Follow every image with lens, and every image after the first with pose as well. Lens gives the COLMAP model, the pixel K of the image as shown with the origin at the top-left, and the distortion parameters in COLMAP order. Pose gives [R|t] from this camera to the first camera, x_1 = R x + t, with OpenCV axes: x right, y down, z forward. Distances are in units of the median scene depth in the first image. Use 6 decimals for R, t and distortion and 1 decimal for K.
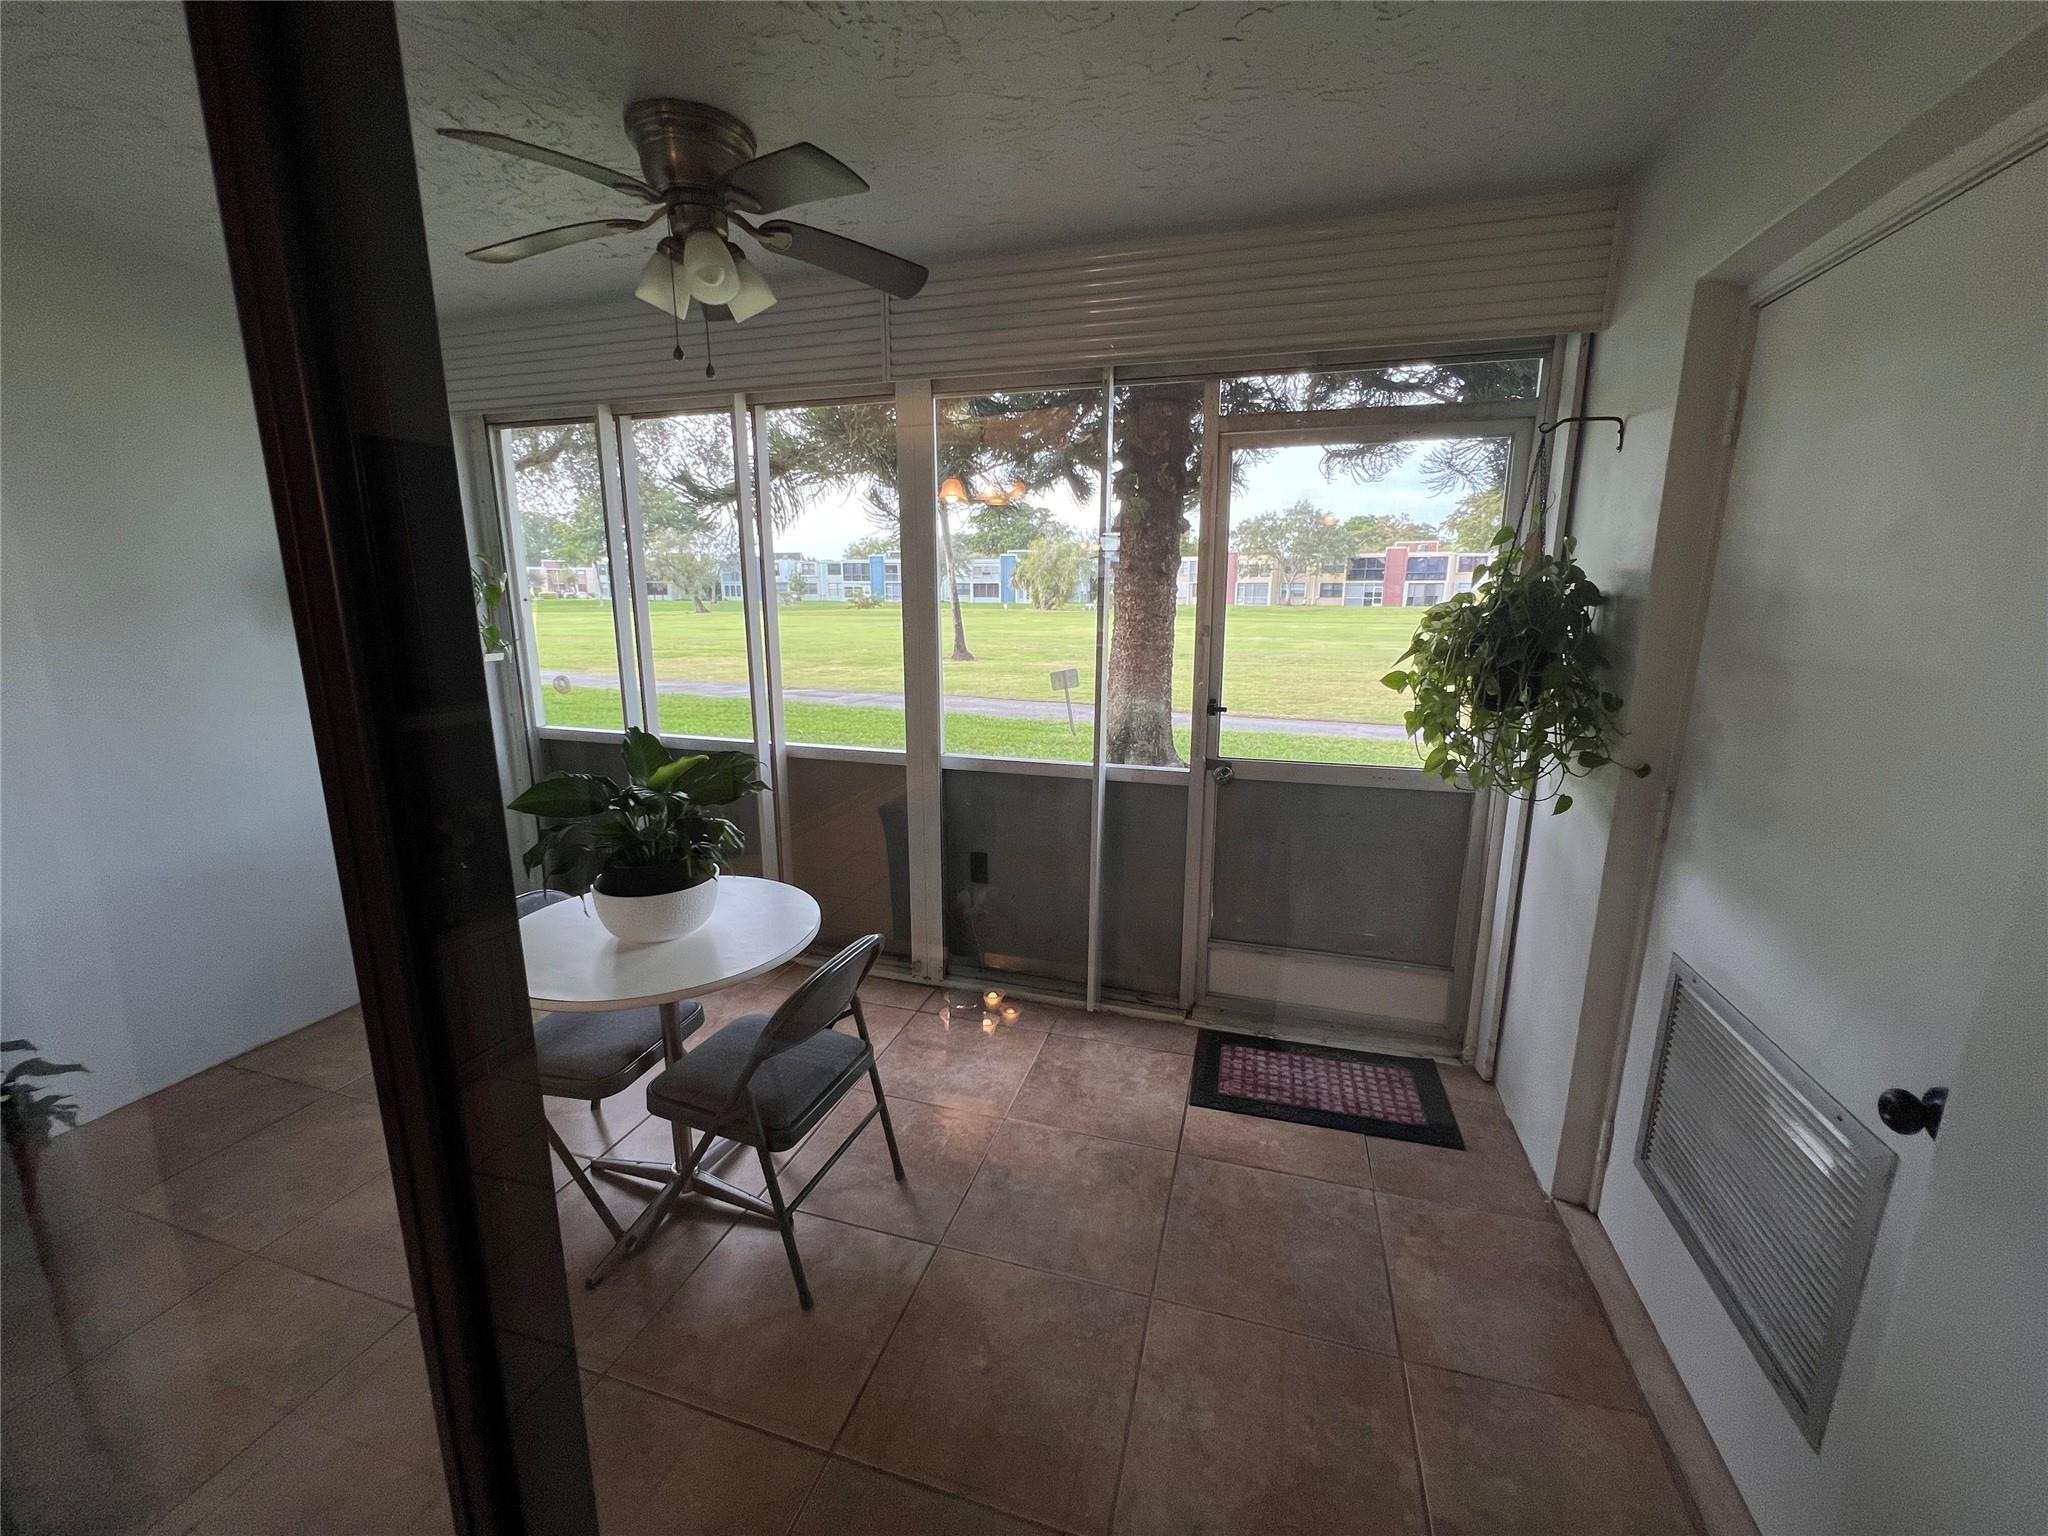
lens RADIAL K [[820.3, 0, 1019.8], [0, 820.3, 770.2], [0, 0, 1]] dist [-0.001385, 0.000115]
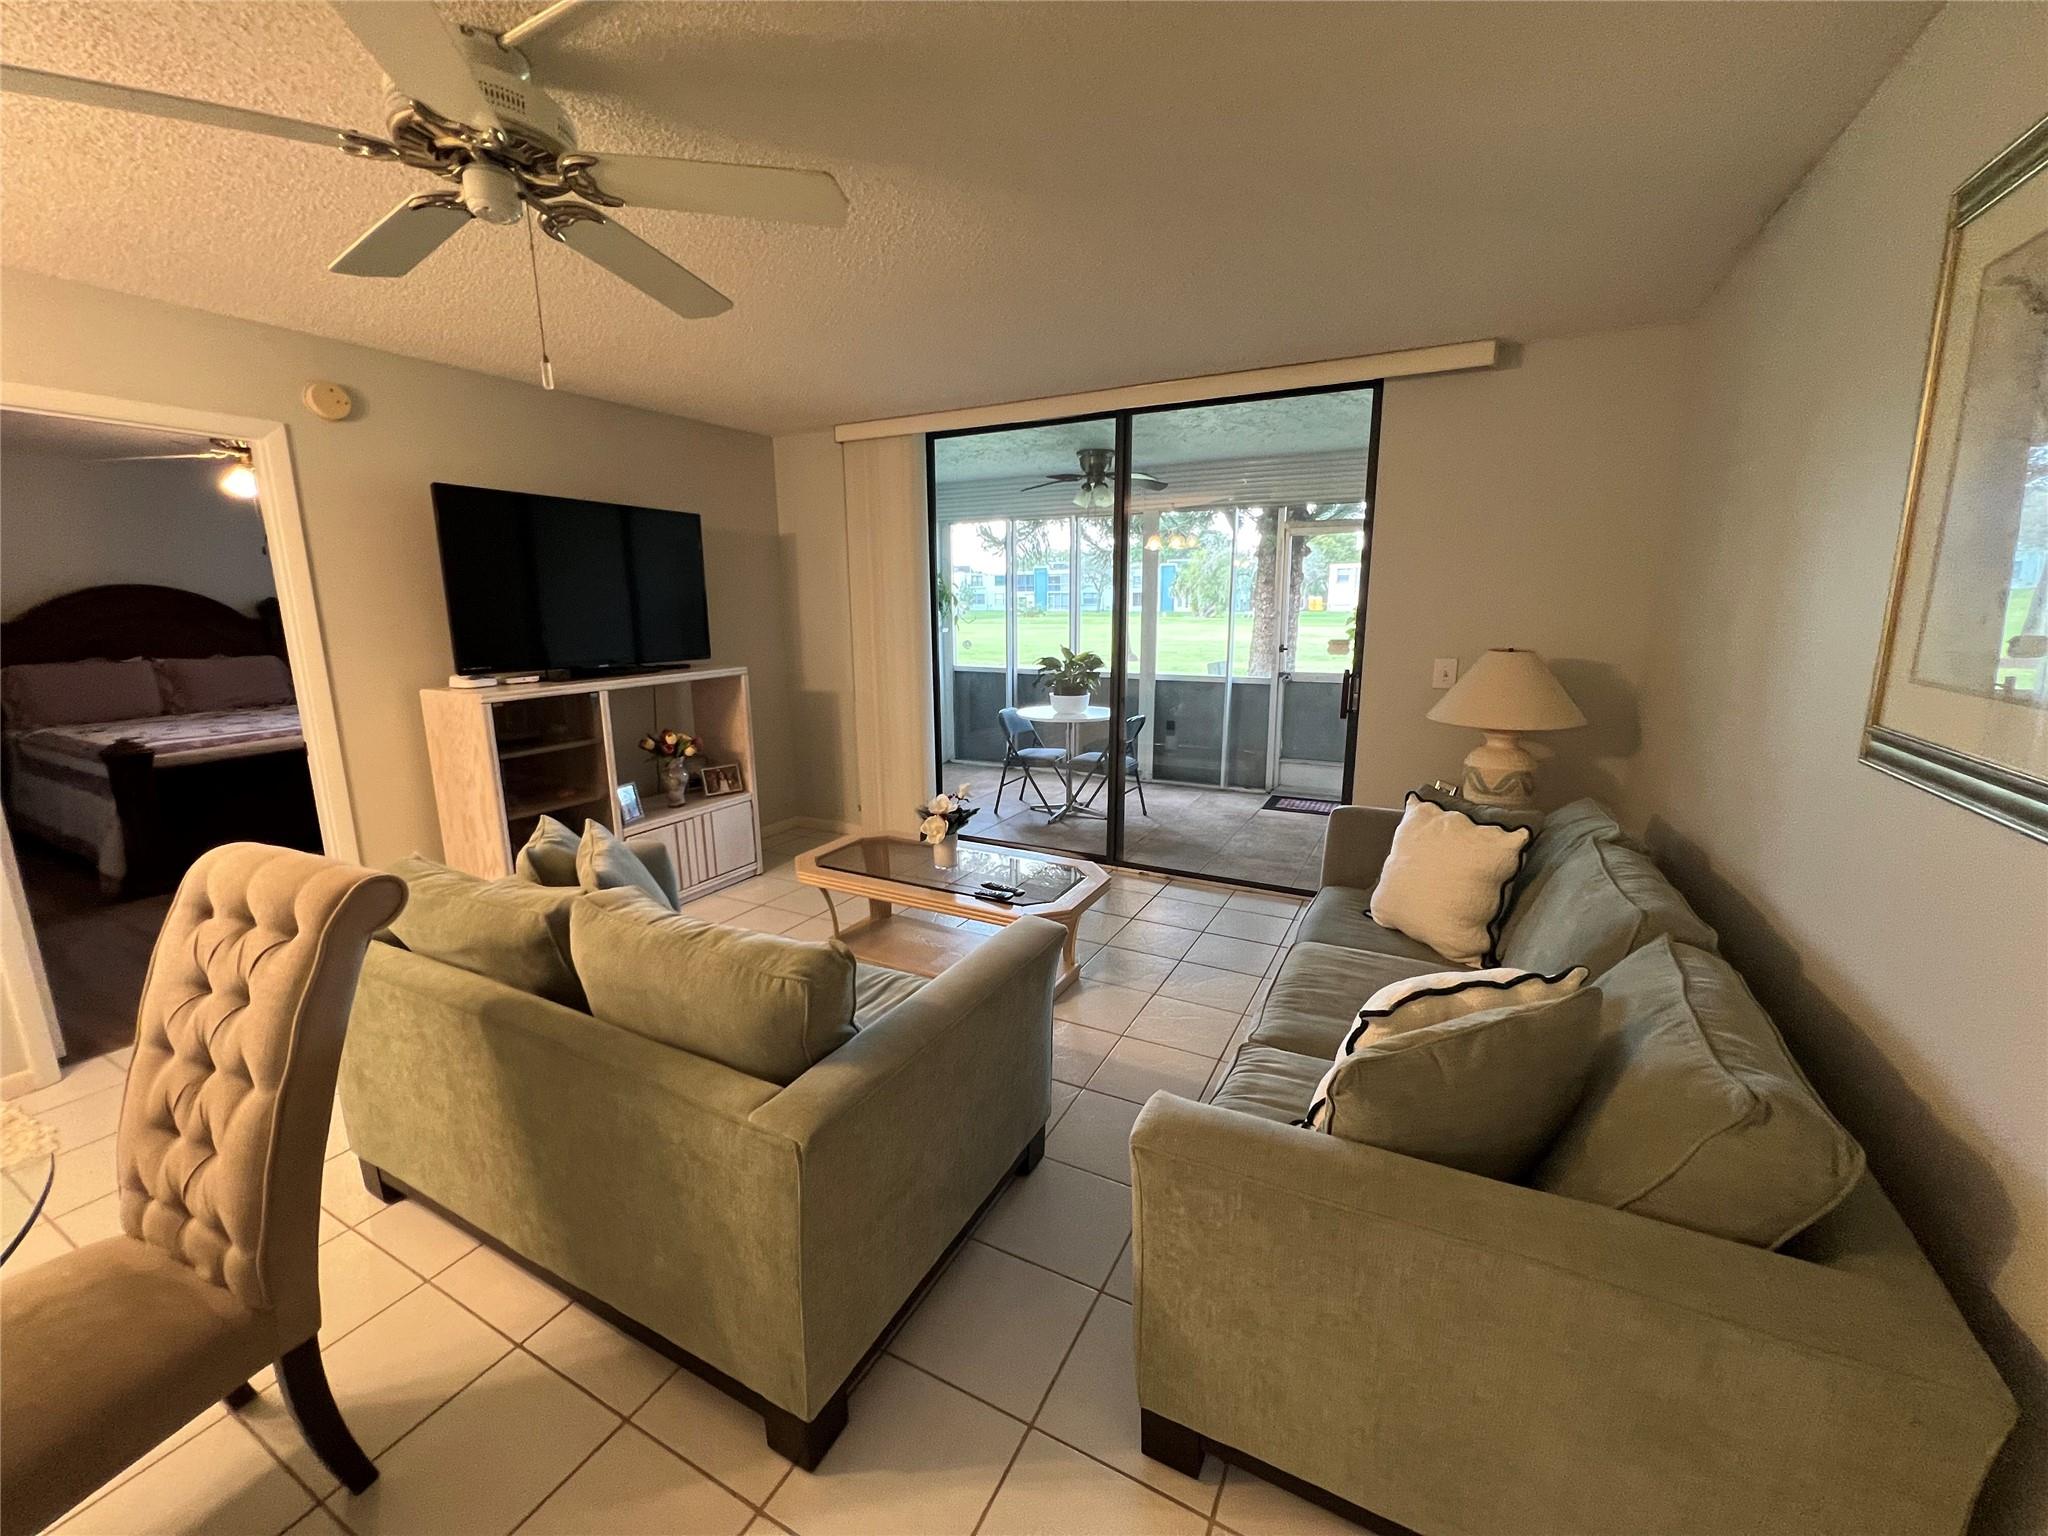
lens RADIAL K [[820.3, 0, 1019.8], [0, 820.3, 770.2], [0, 0, 1]] dist [-0.001385, 0.000115]
pose [[0.982660, 0.030039, -0.182966, -0.051140], [-0.032003, 0.999457, -0.007788, 0.320856], [0.182633, 0.013508, 0.983088, -1.435380]]
